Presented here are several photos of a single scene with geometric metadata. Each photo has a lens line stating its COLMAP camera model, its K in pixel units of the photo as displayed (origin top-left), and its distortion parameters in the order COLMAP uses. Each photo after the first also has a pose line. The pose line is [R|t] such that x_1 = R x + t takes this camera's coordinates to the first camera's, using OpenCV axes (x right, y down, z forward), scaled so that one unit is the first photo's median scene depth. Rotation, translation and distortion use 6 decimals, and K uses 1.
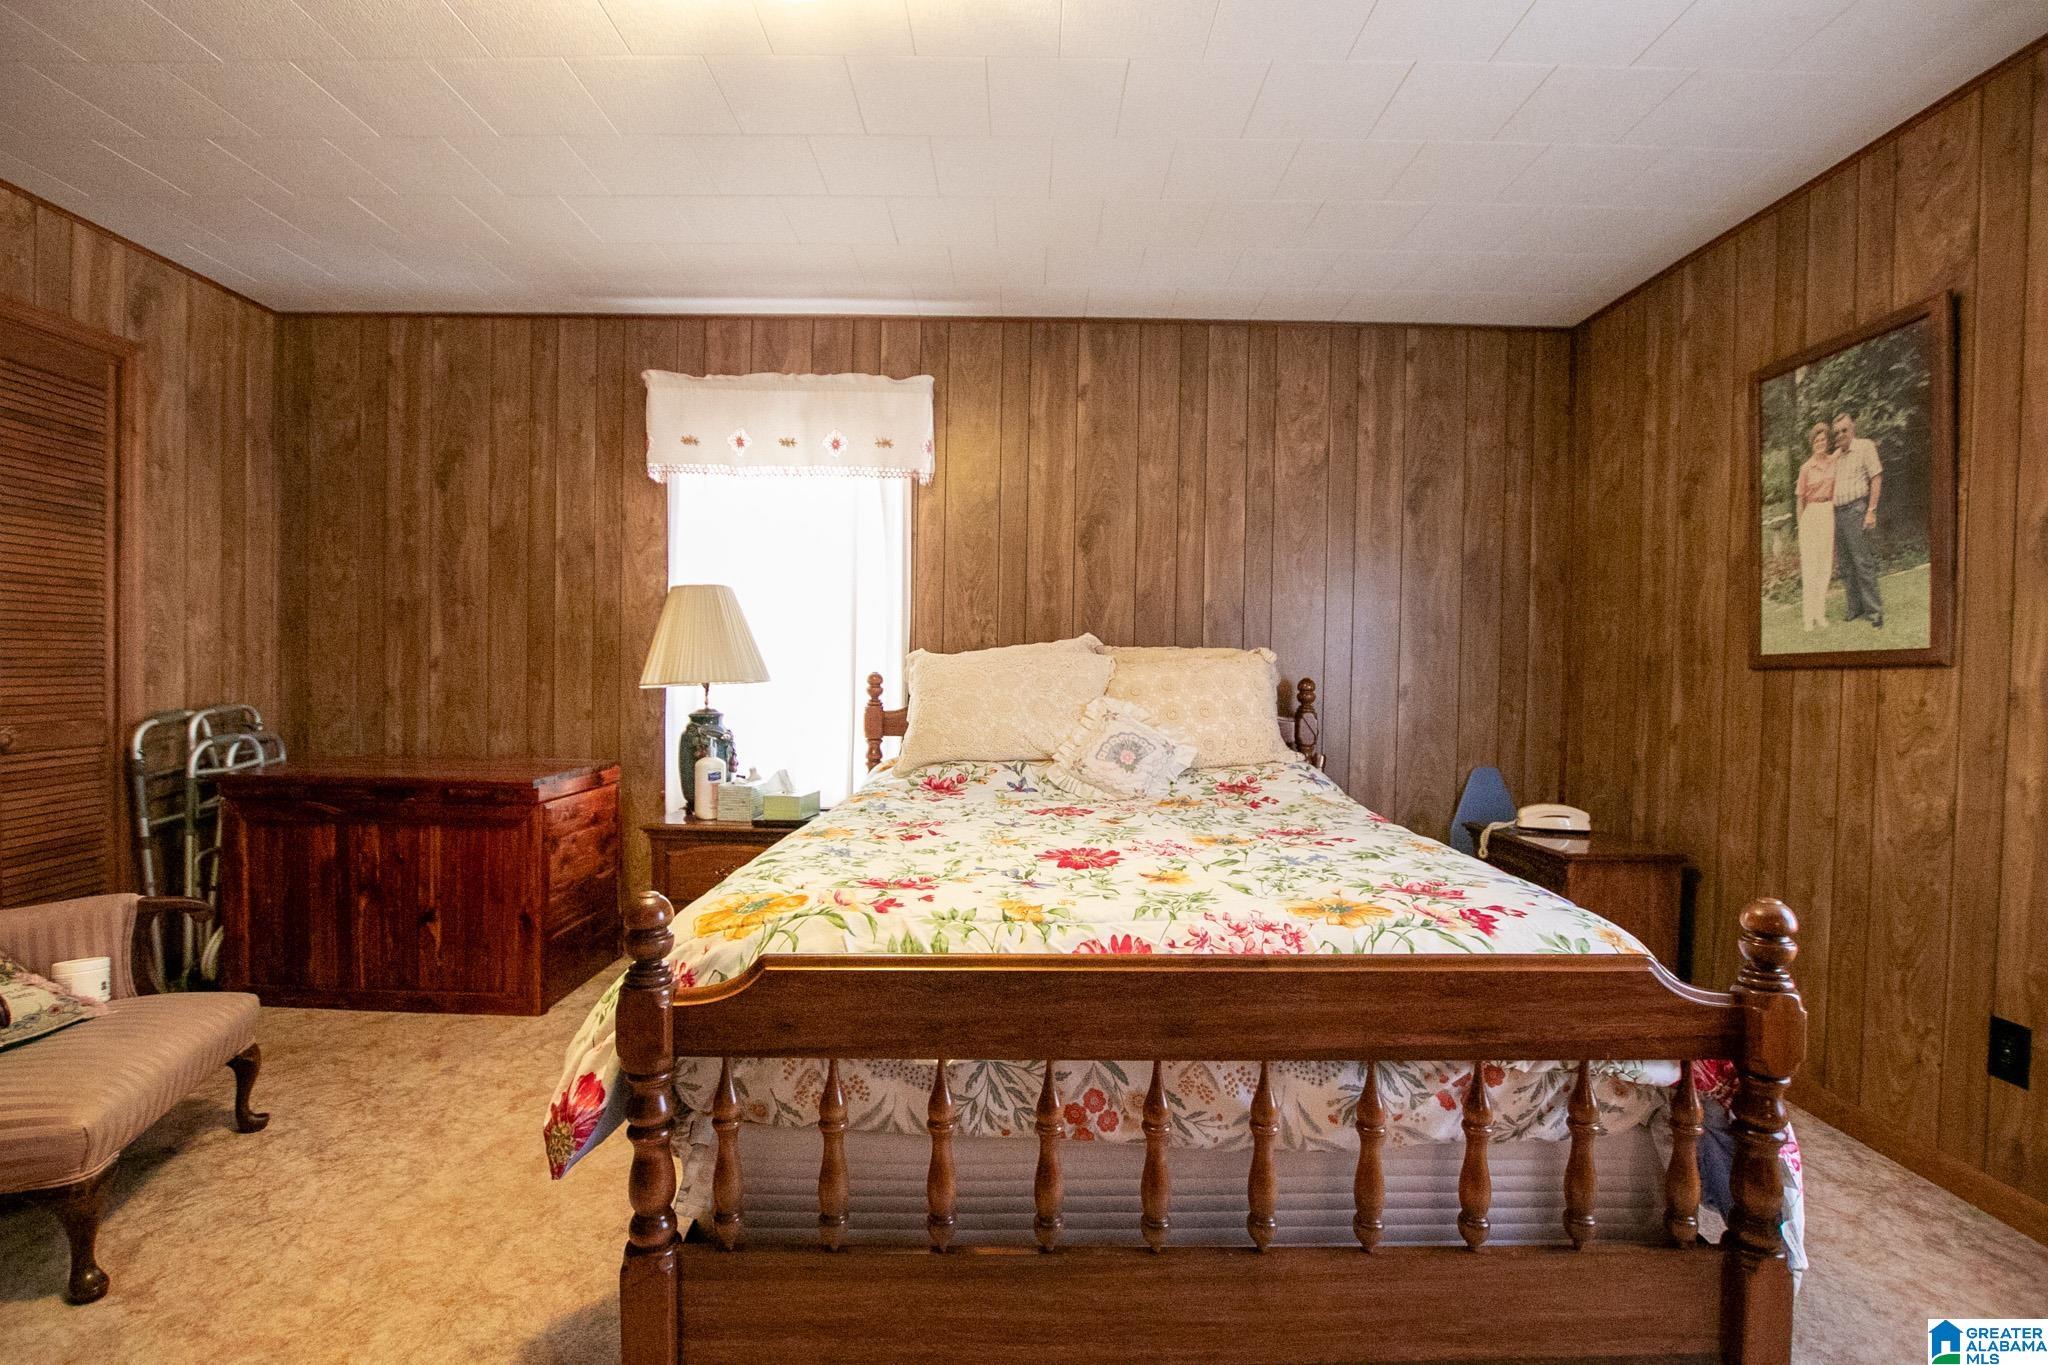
lens RADIAL K [[956.3, 0, 1014.9], [0, 956.3, 690.1], [0, 0, 1]] dist [-0.033179, 0.006485]
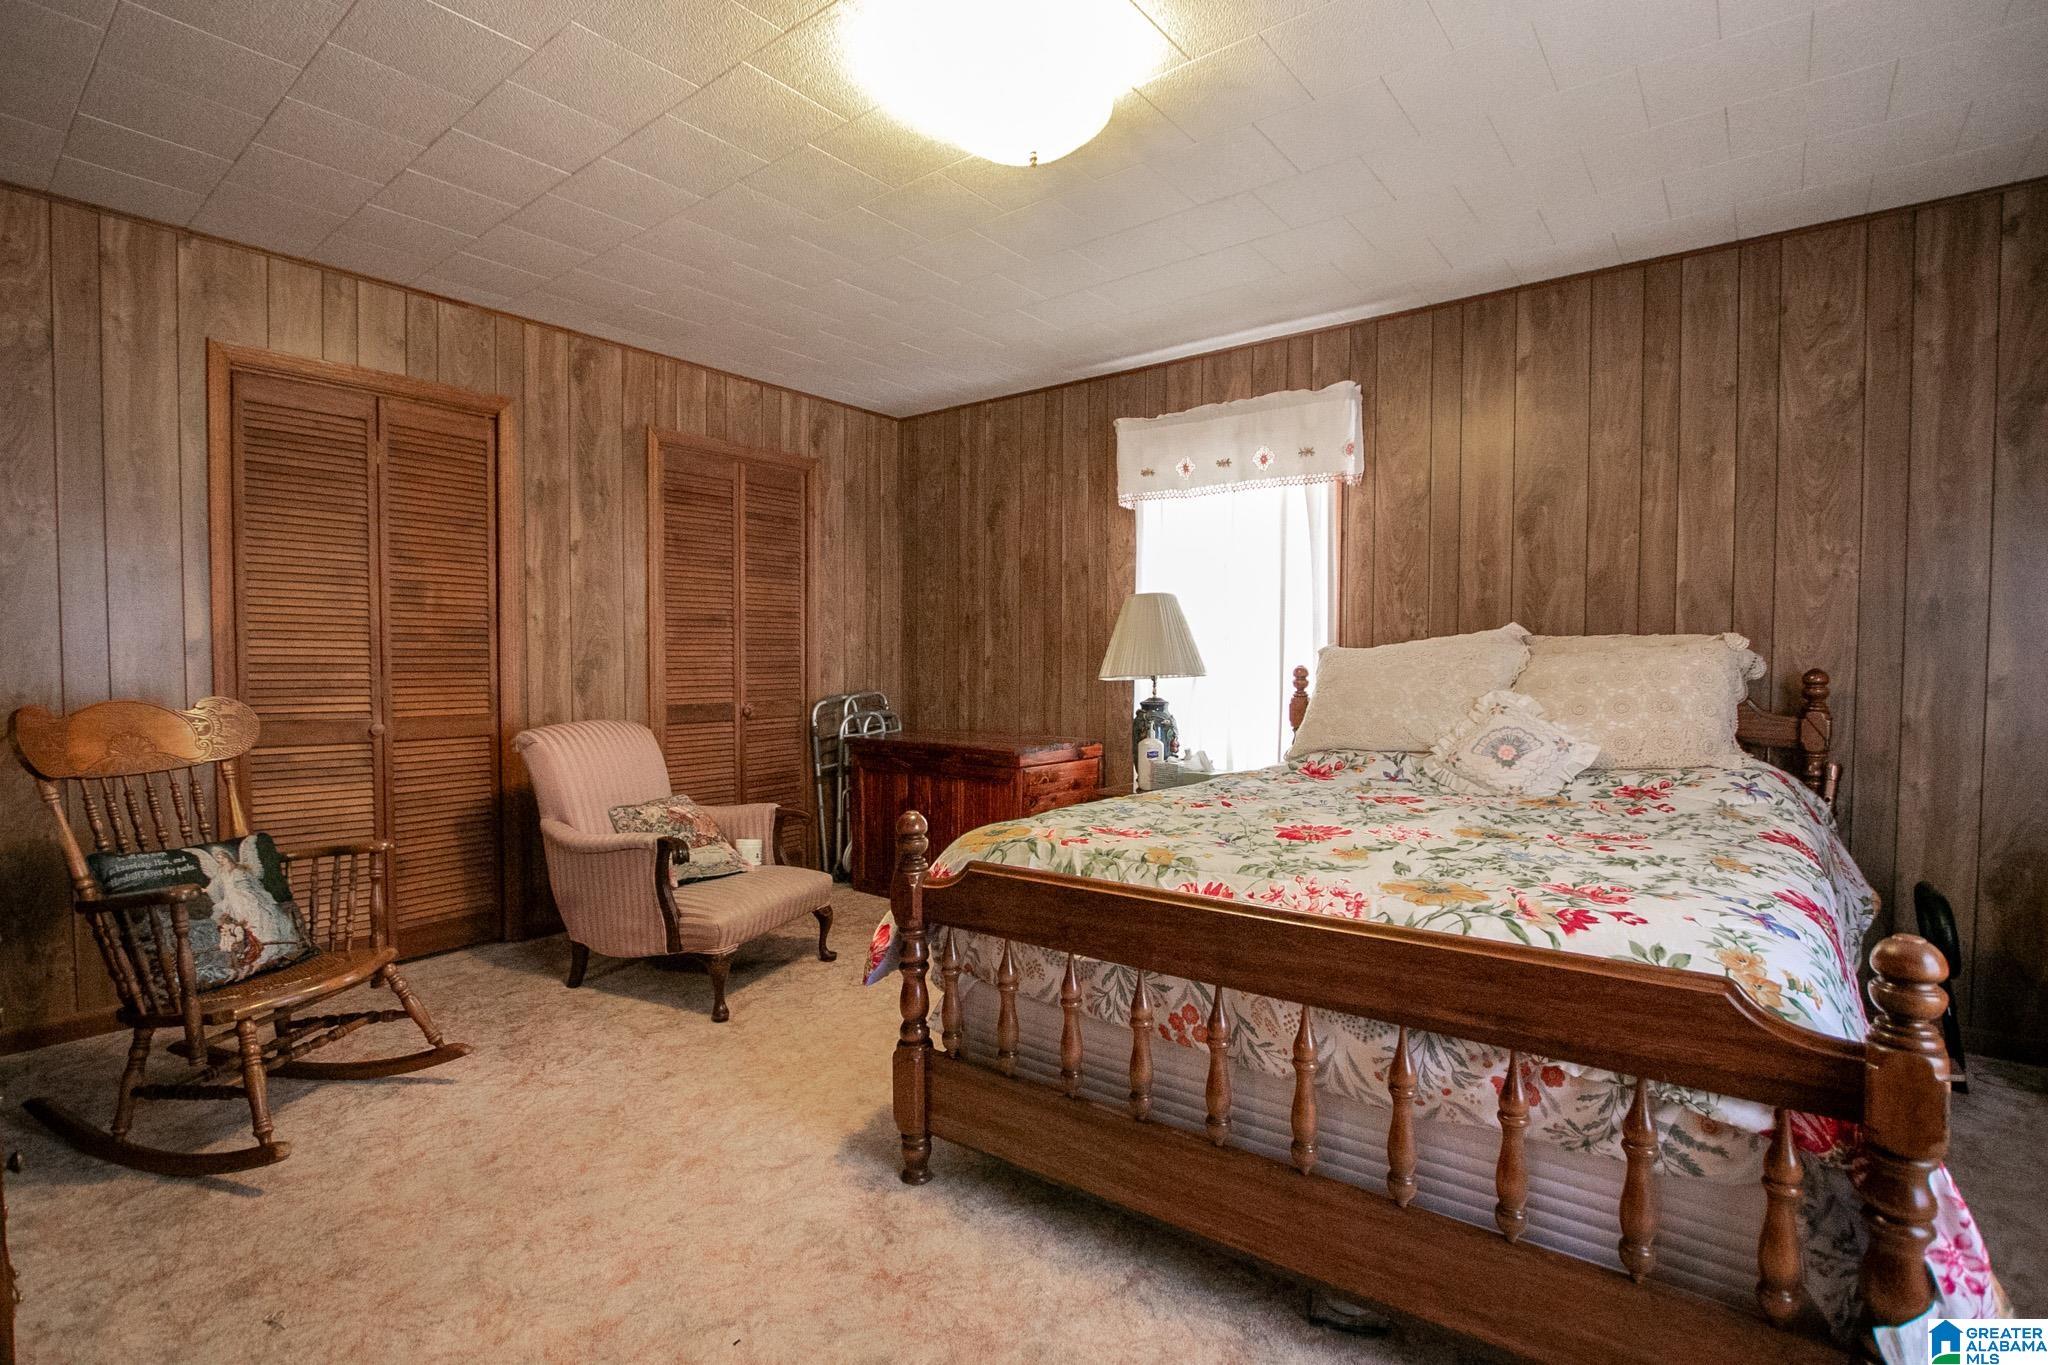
lens RADIAL K [[949.0, 0, 1010.2], [0, 949.0, 690.7], [0, 0, 1]] dist [-0.029679, 0.001300]
pose [[0.785853, 0.006565, -0.618379, 0.273441], [-0.002991, 0.999972, 0.006815, 0.003233], [0.618407, -0.003506, 0.785850, -0.041106]]
